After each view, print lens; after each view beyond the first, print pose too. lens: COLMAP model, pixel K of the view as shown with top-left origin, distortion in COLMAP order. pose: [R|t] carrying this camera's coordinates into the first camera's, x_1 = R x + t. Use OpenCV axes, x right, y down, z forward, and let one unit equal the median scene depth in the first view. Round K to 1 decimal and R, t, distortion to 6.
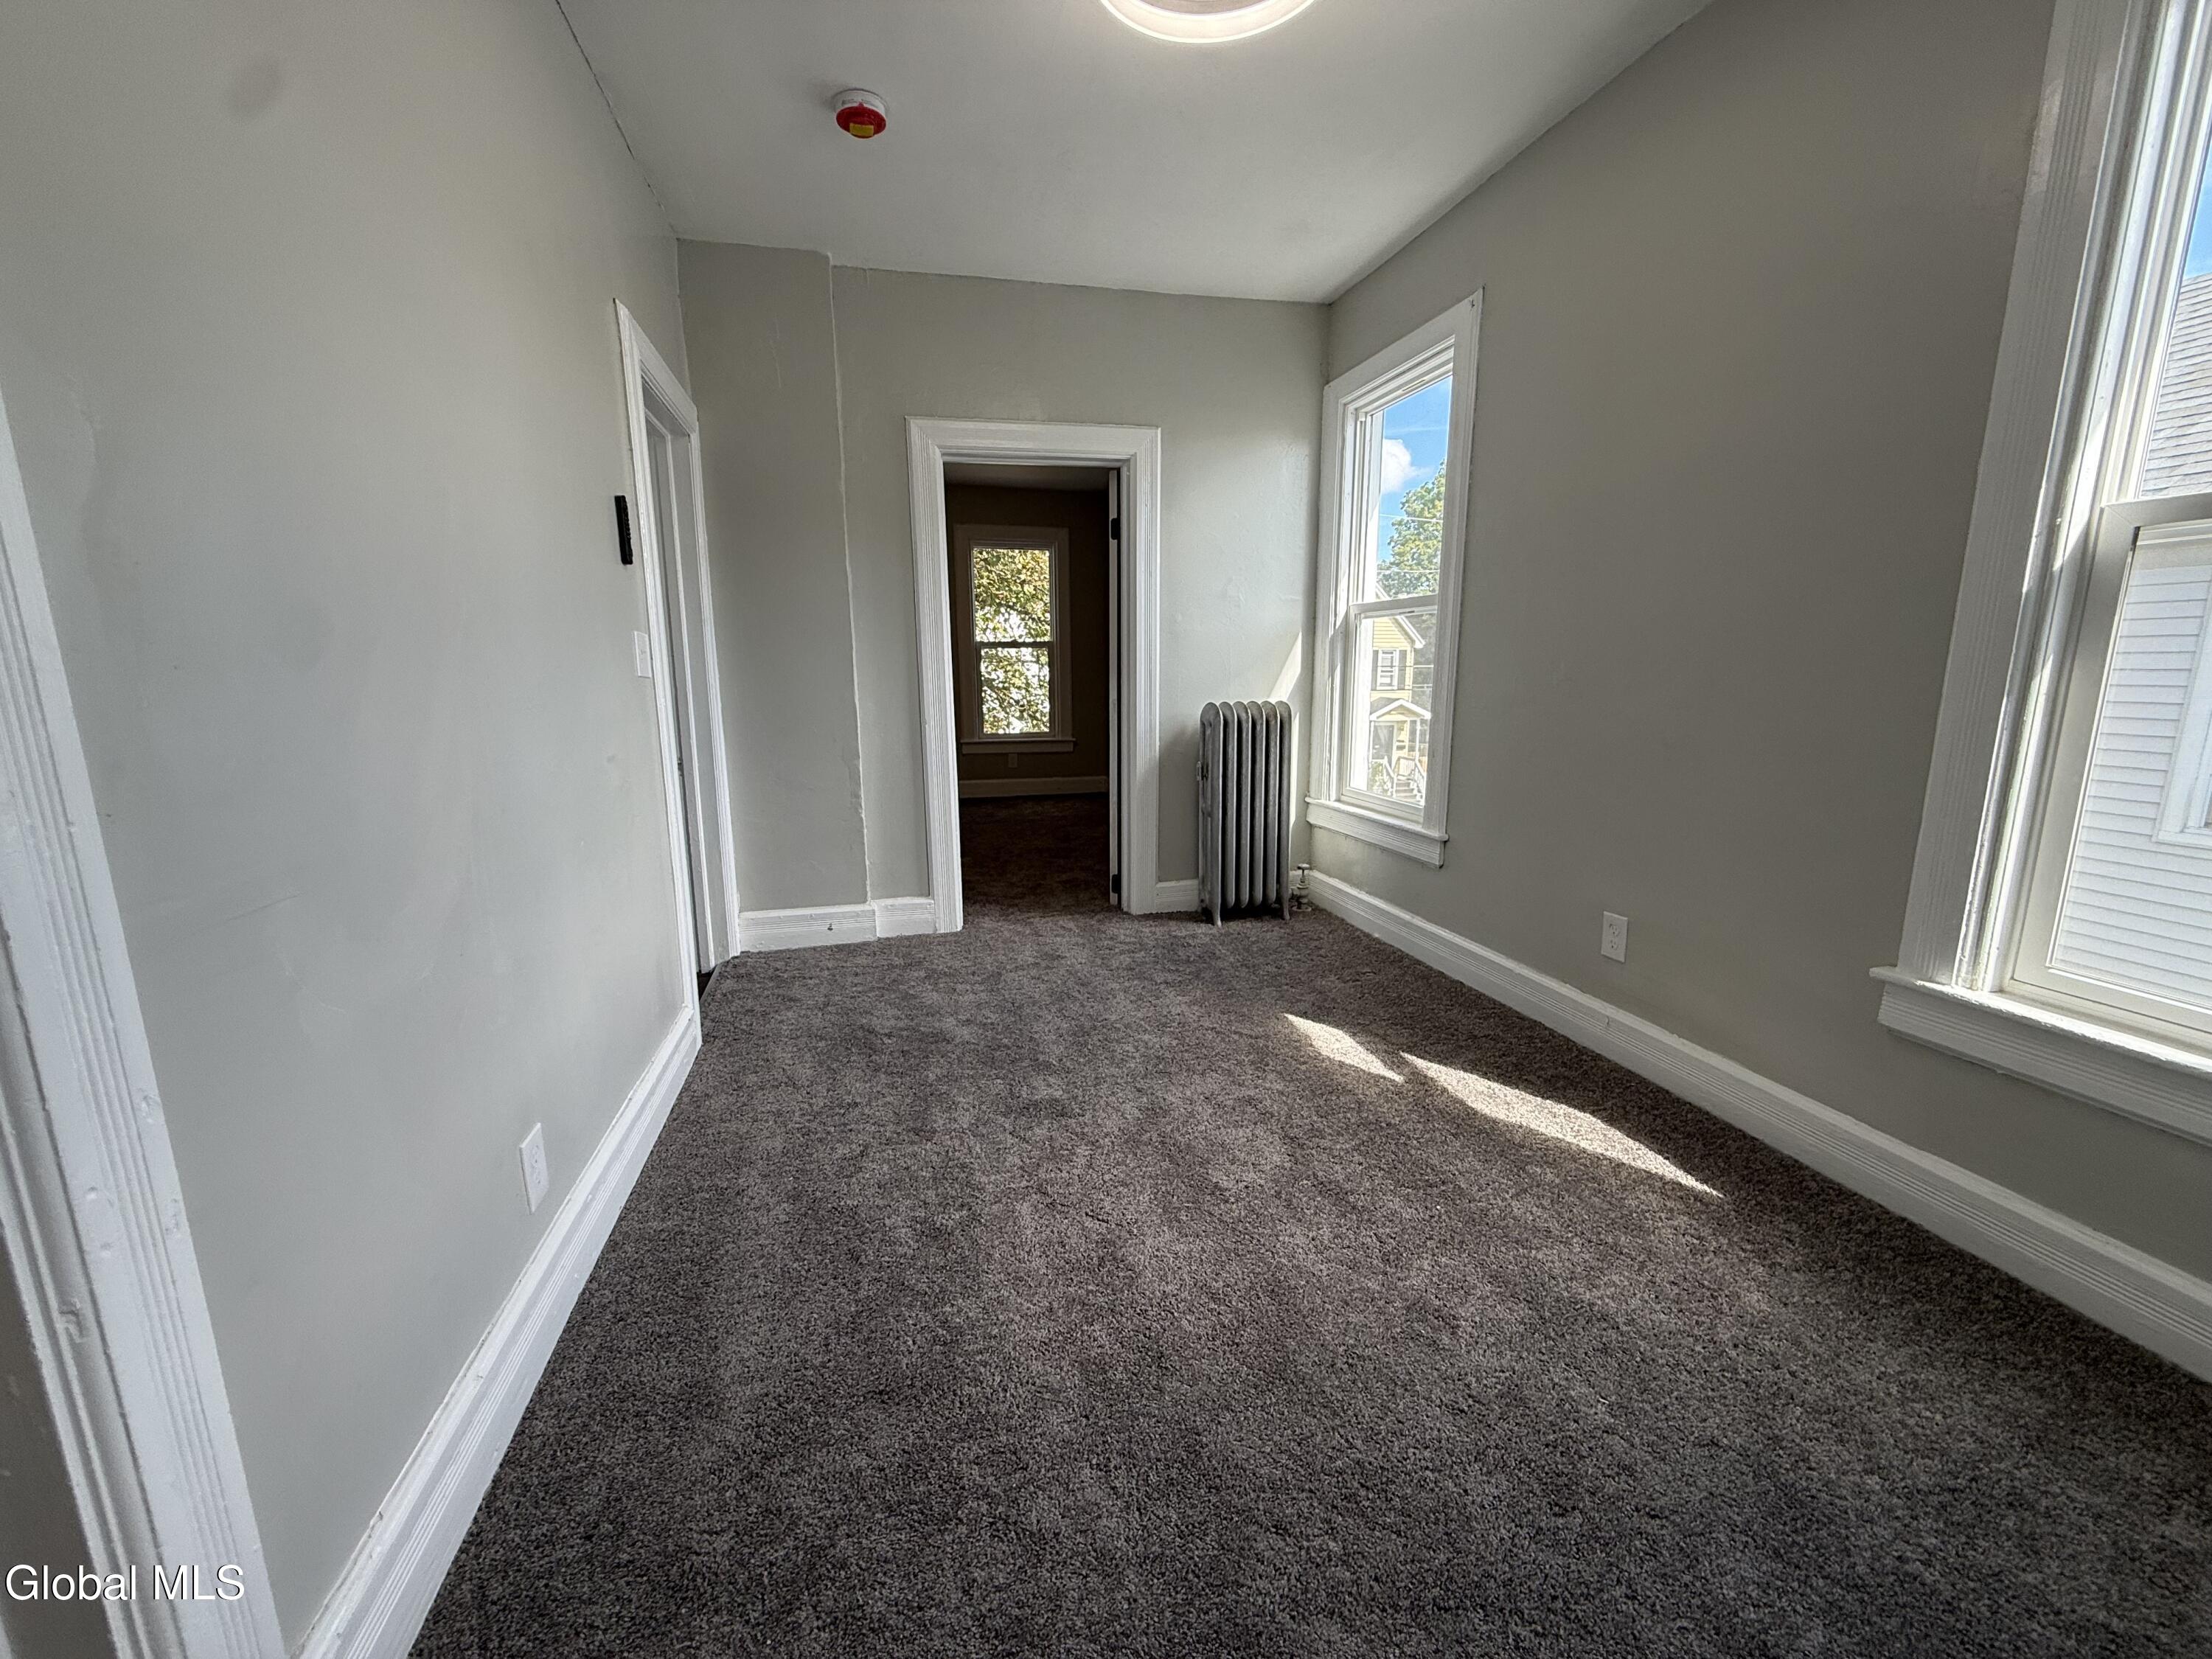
lens RADIAL K [[891.6, 0, 1099.3], [0, 891.6, 837.7], [0, 0, 1]] dist [0.004472, 0.000120]
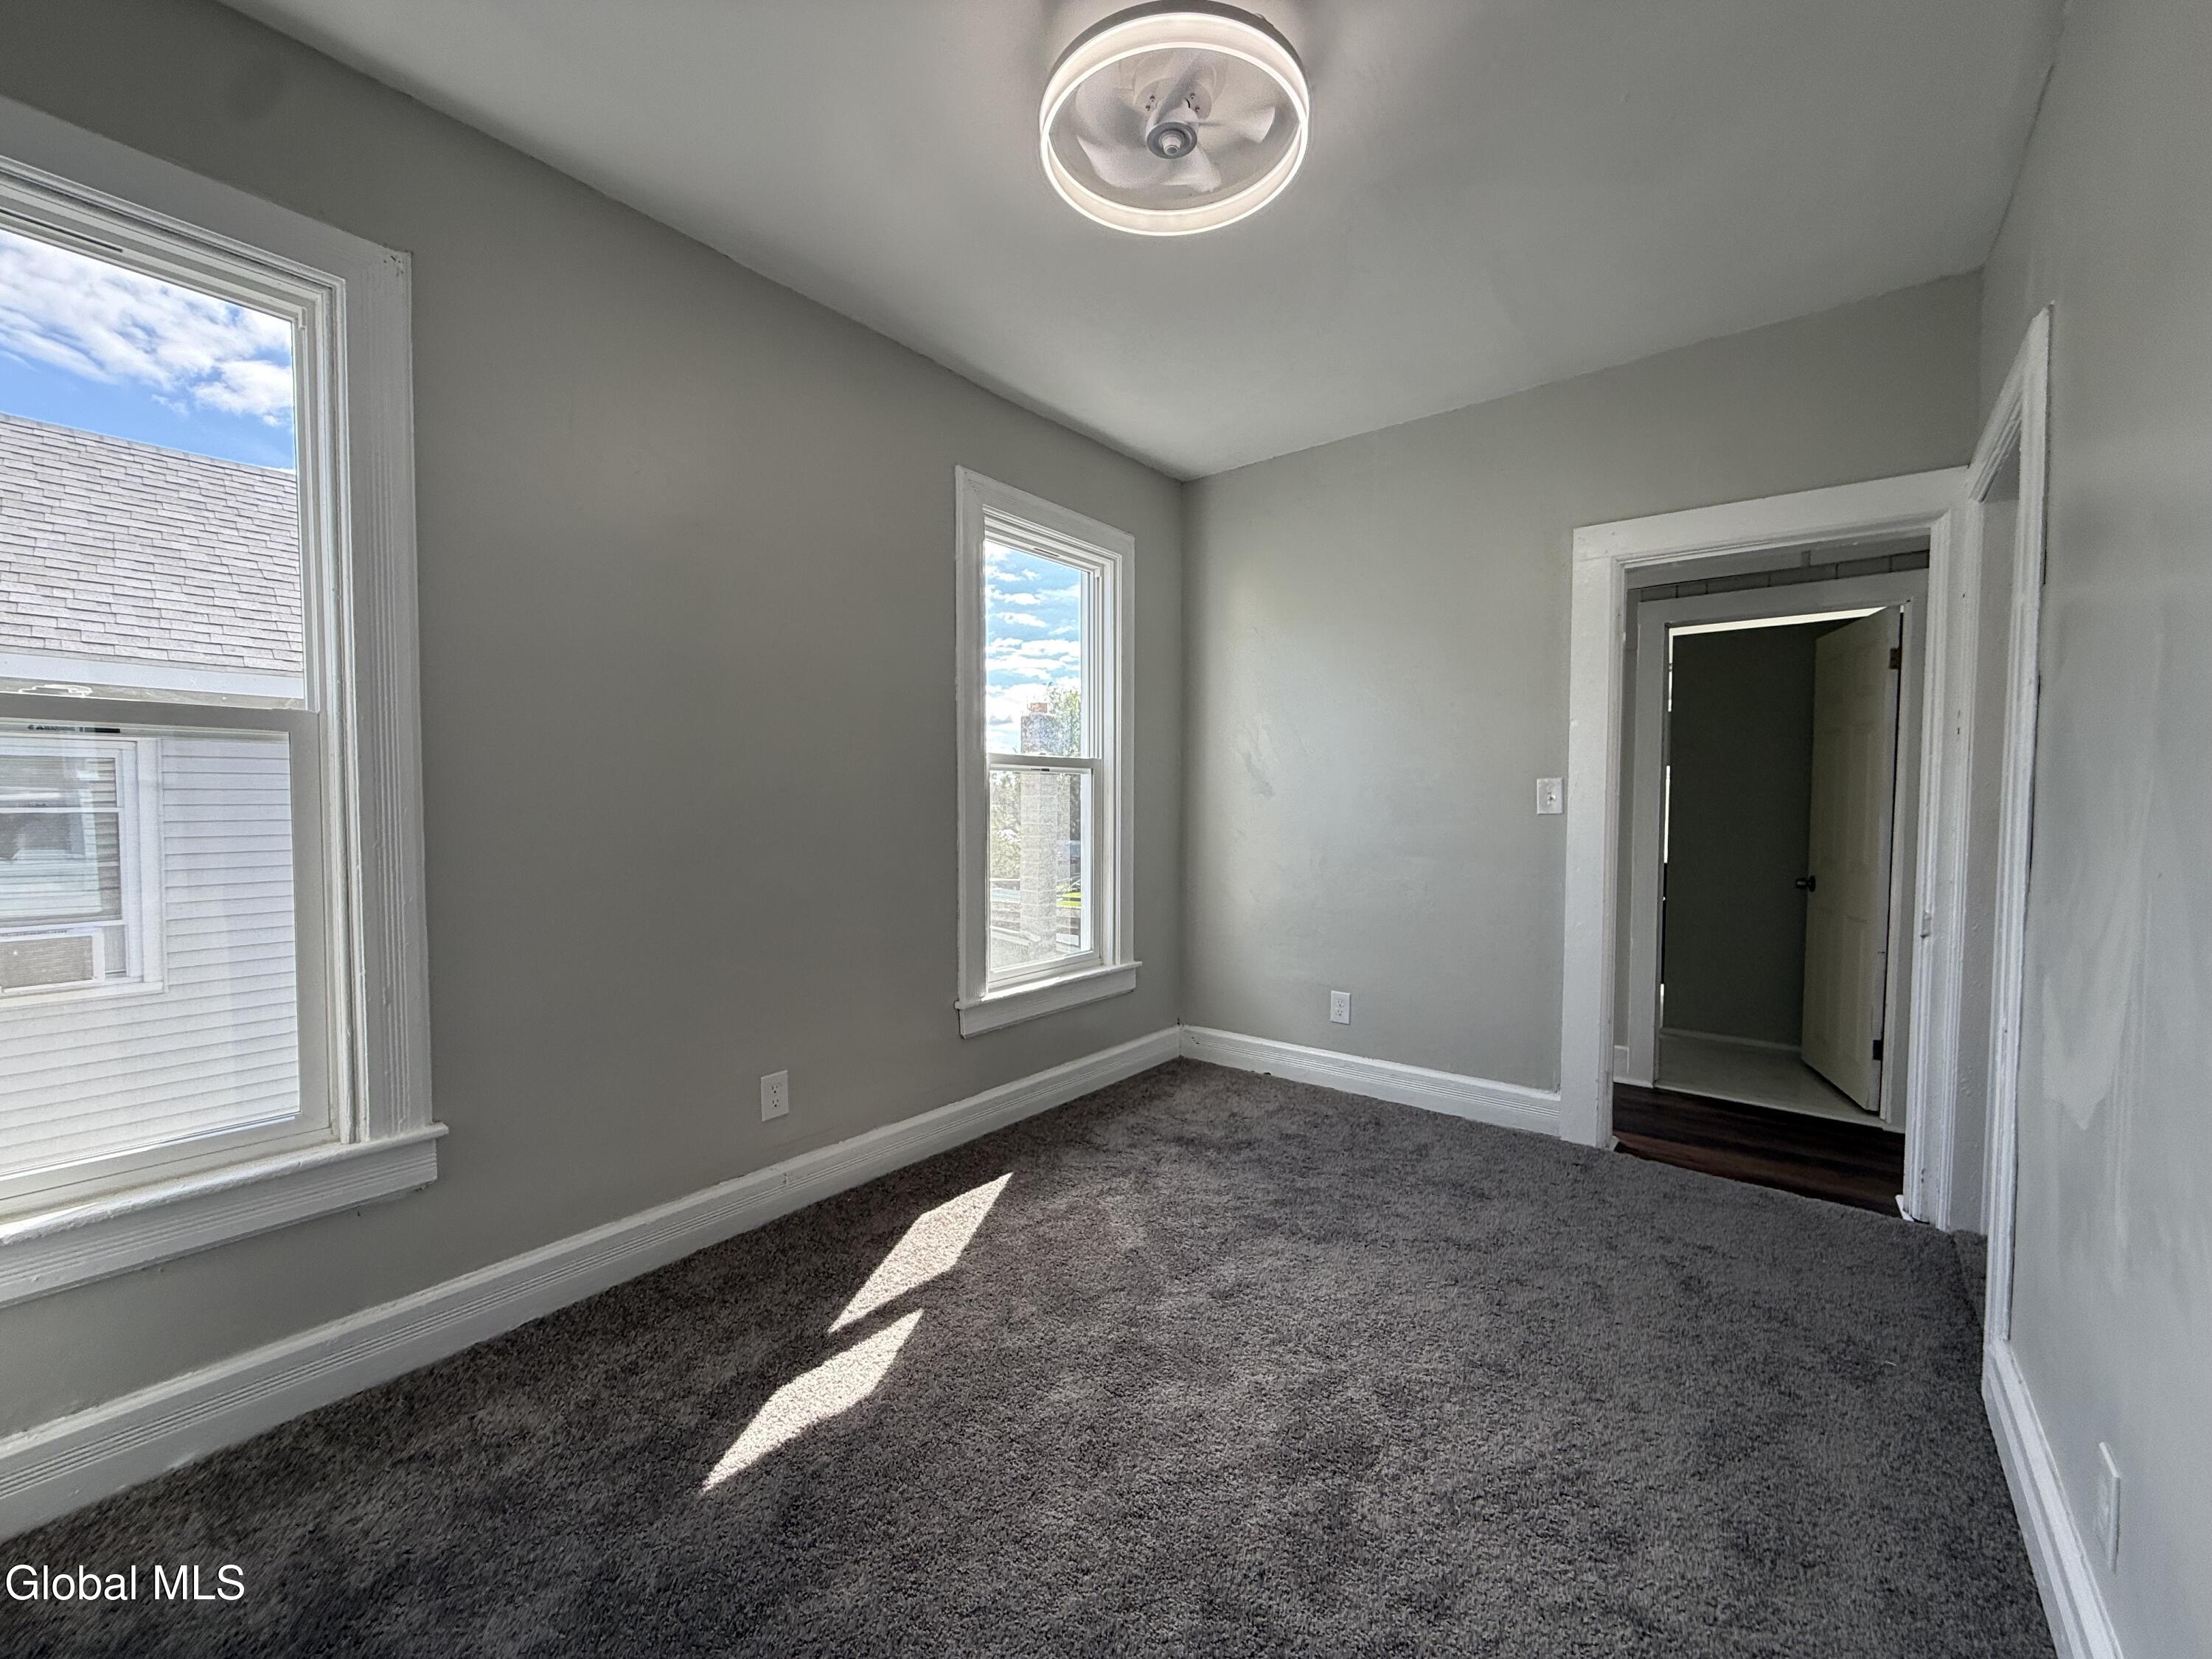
lens RADIAL K [[891.6, 0, 1093.0], [0, 891.6, 829.1], [0, 0, 1]] dist [0.004472, 0.000120]
pose [[-0.606225, -0.036257, 0.794466, -0.386689], [0.140077, 0.978475, 0.151541, -0.261654], [-0.782860, 0.203155, -0.588098, 1.178078]]
